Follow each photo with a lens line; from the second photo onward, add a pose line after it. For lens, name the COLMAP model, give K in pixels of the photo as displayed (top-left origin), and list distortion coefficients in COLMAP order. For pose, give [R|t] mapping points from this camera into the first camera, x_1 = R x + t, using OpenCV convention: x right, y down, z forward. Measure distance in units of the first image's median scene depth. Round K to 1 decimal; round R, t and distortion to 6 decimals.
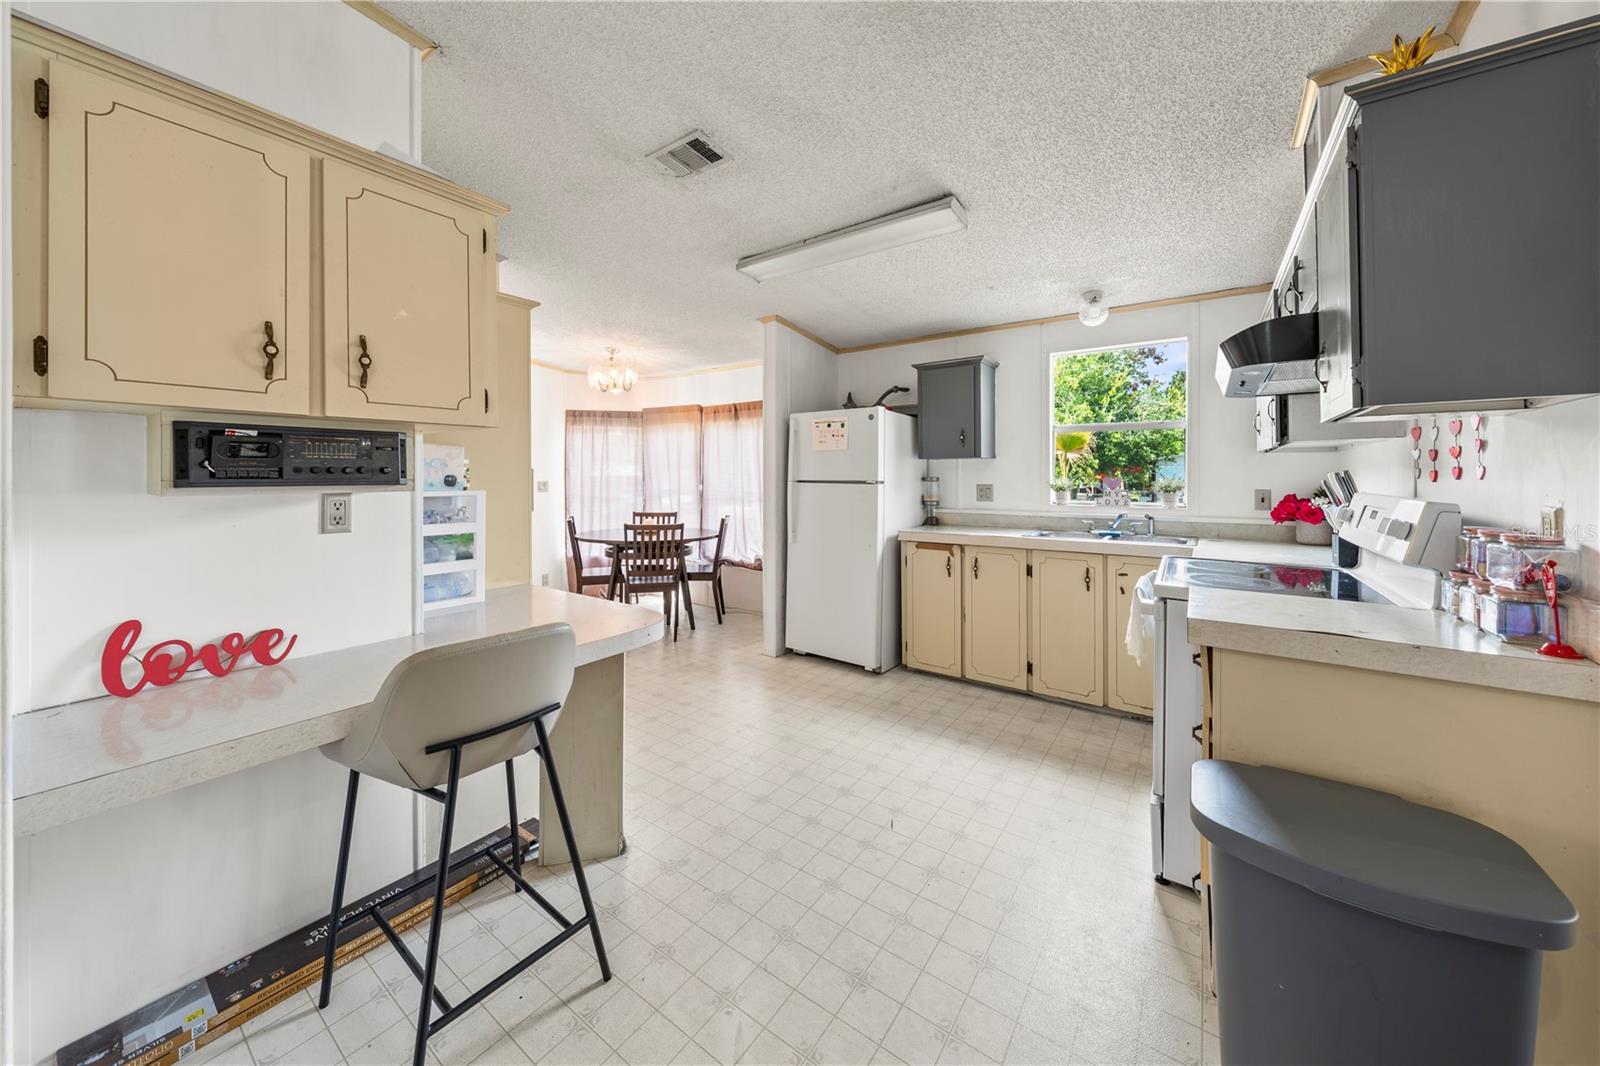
lens RADIAL K [[548.4, 0, 801.5], [0, 548.4, 476.1], [0, 0, 1]] dist [-0.003742, 0.000817]
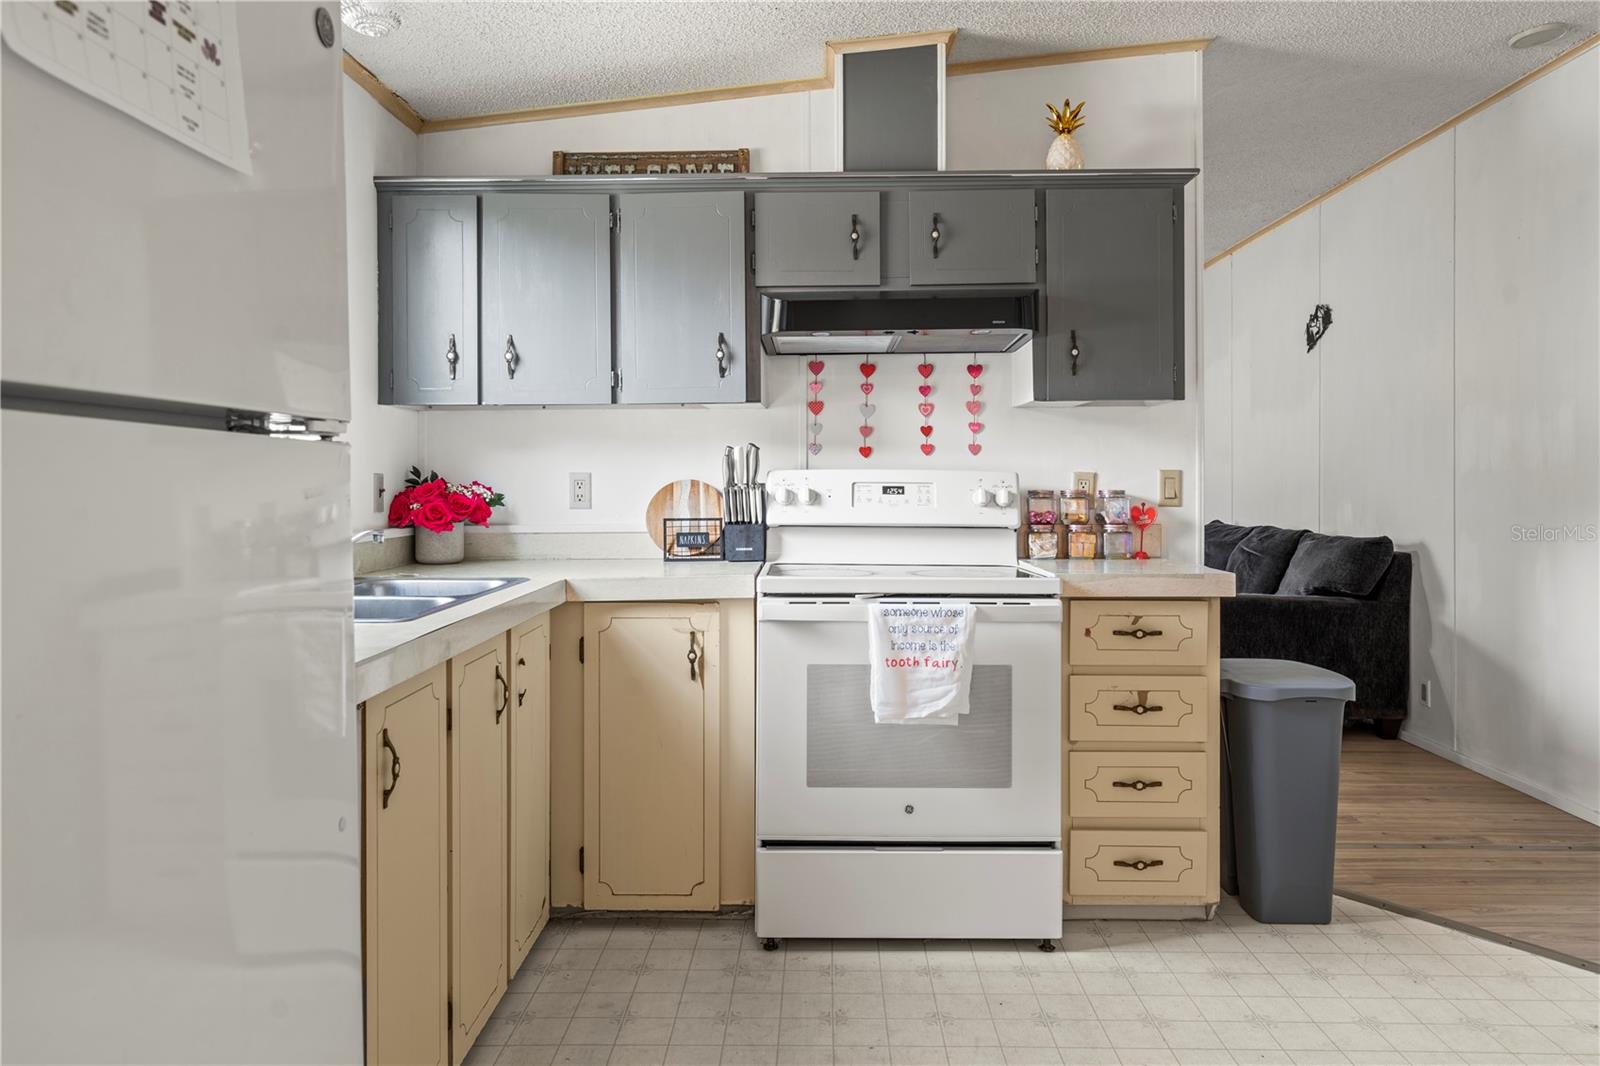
lens RADIAL K [[1123.3, 0, 755.6], [0, 1123.3, 474.5], [0, 0, 1]] dist [0.005133, 0.007160]
pose [[-0.570949, 0.005126, 0.820970, -0.192120], [-0.001451, 0.999973, -0.007253, 0.022975], [-0.820984, -0.005333, -0.570926, 0.952177]]
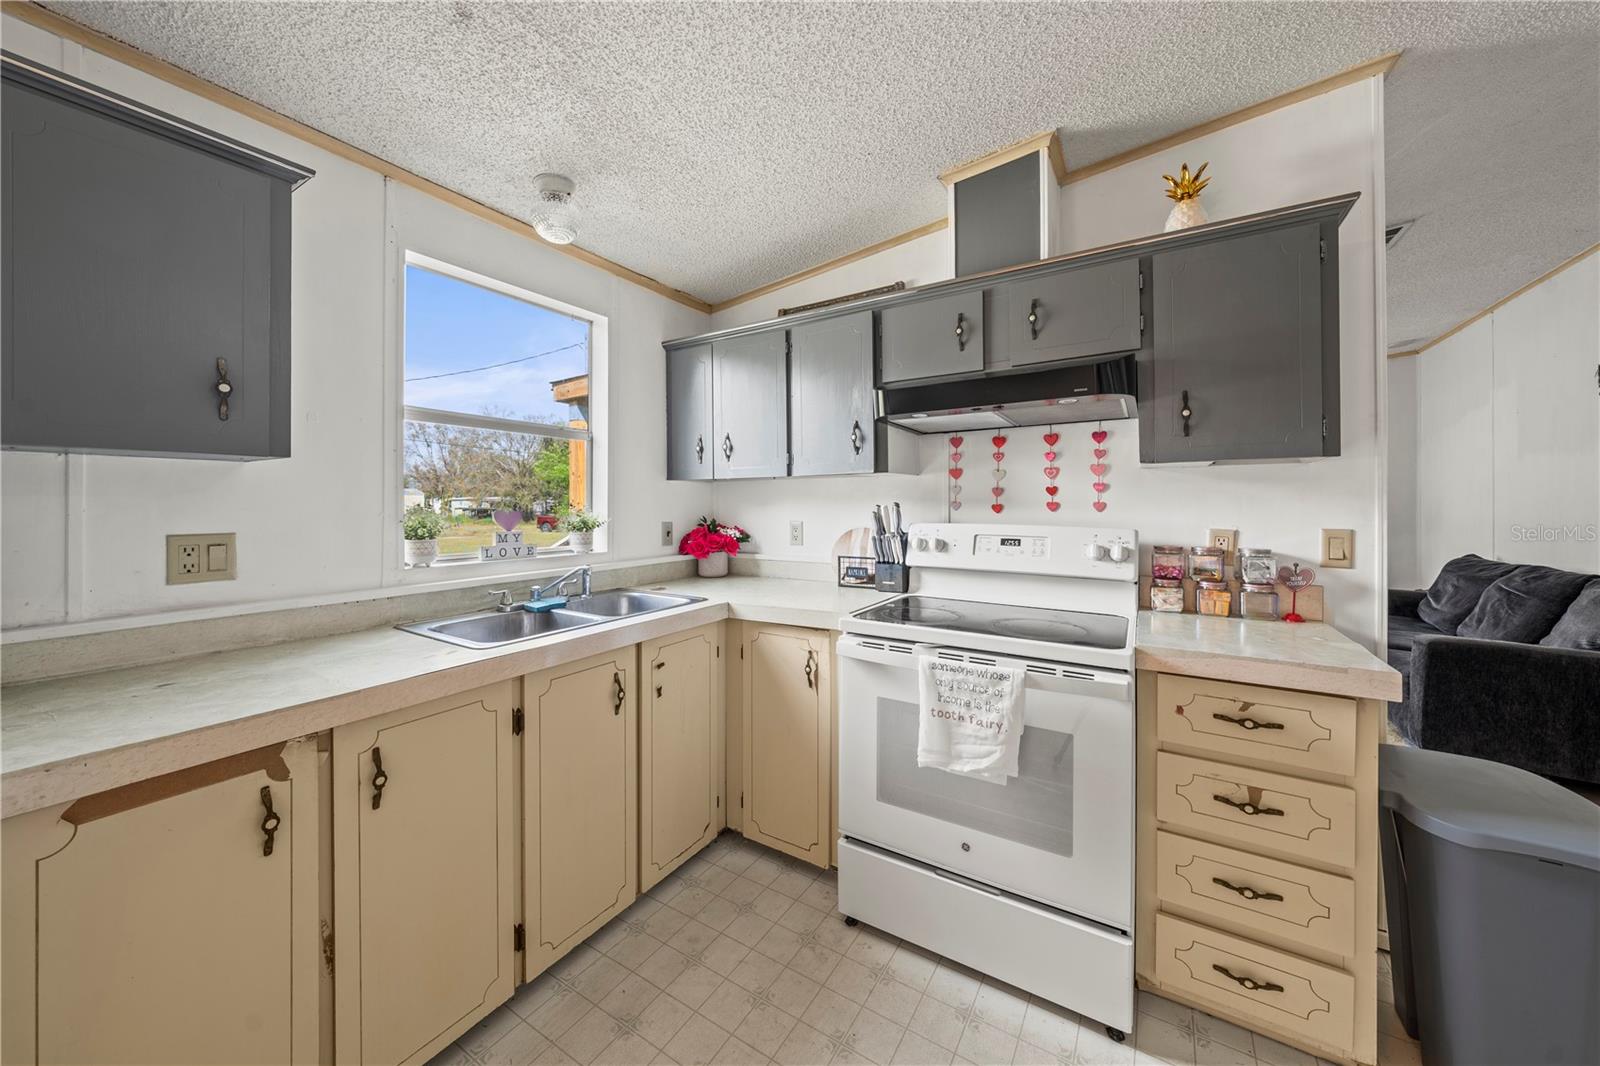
lens RADIAL K [[548.4, 0, 785.7], [0, 548.4, 501.0], [0, 0, 1]] dist [-0.003742, 0.000817]
pose [[-0.065961, 0.002974, 0.997818, -0.035912], [-0.001920, 0.999993, -0.003107, -0.005588], [-0.997820, -0.002121, -0.065954, 0.625446]]
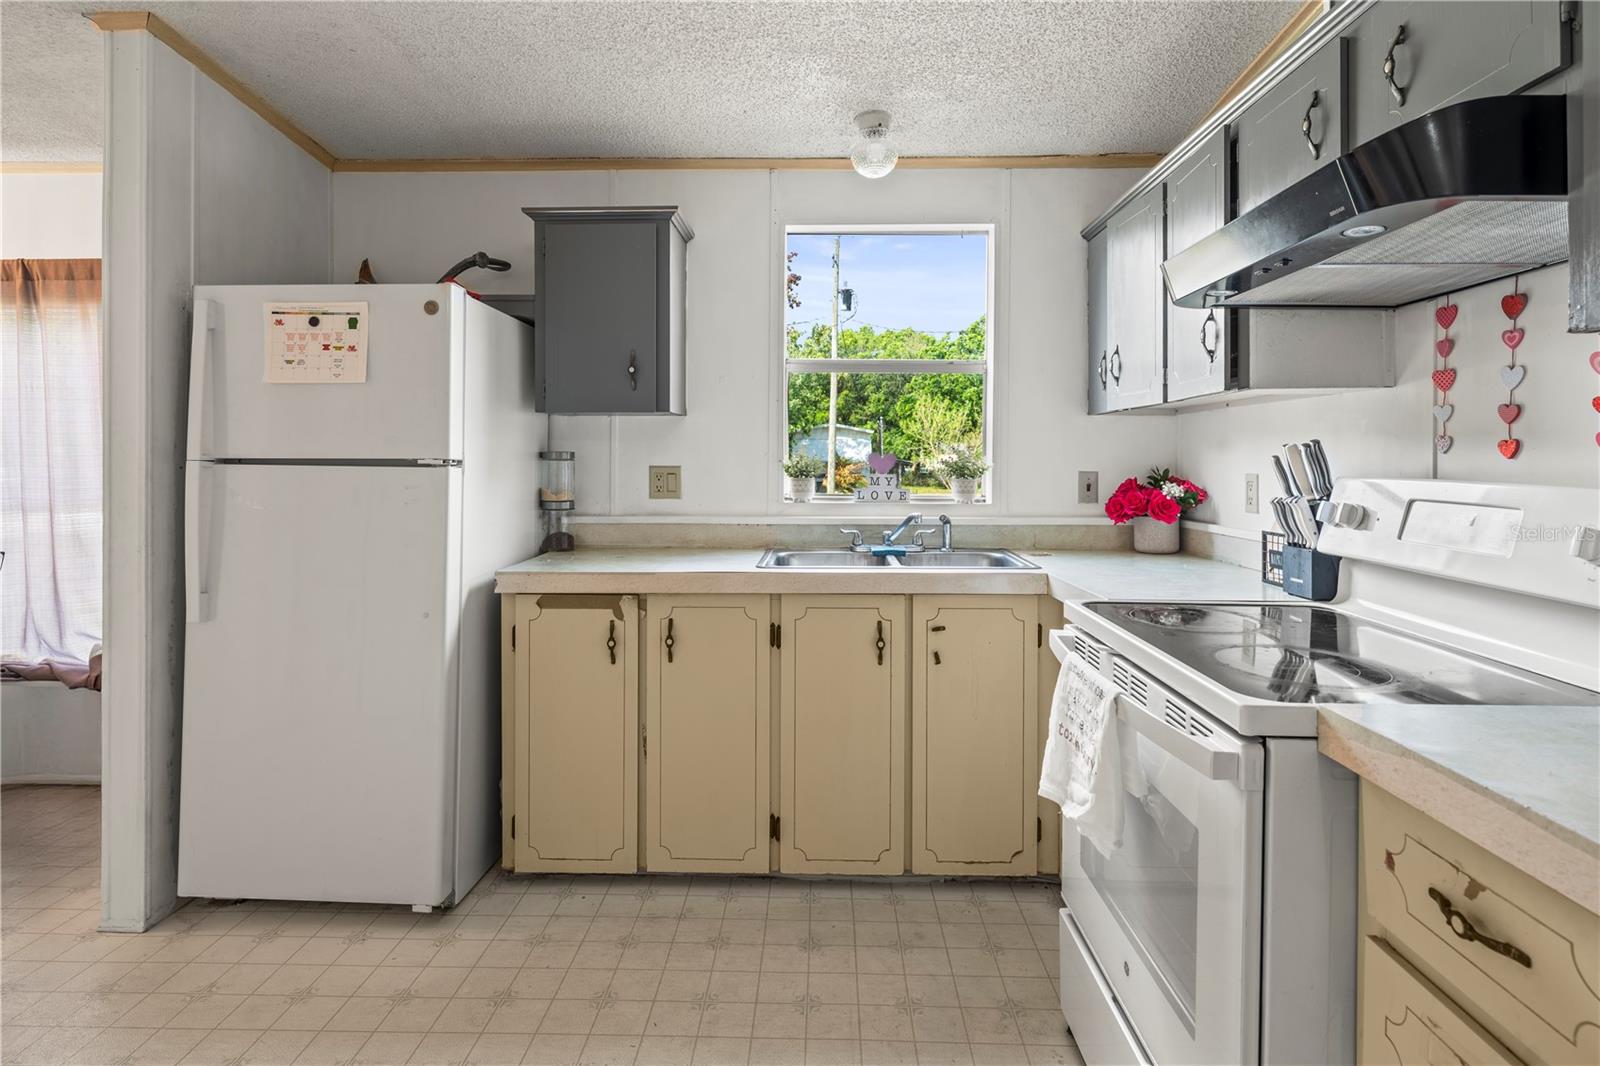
lens RADIAL K [[833.2, 0, 814.2], [0, 833.2, 453.3], [0, 0, 1]] dist [0.003911, -0.000928]
pose [[0.823958, 0.003240, 0.566641, 0.005677], [-0.003809, 0.999993, -0.000180, 0.002598], [-0.566638, -0.002010, 0.823964, 0.264468]]
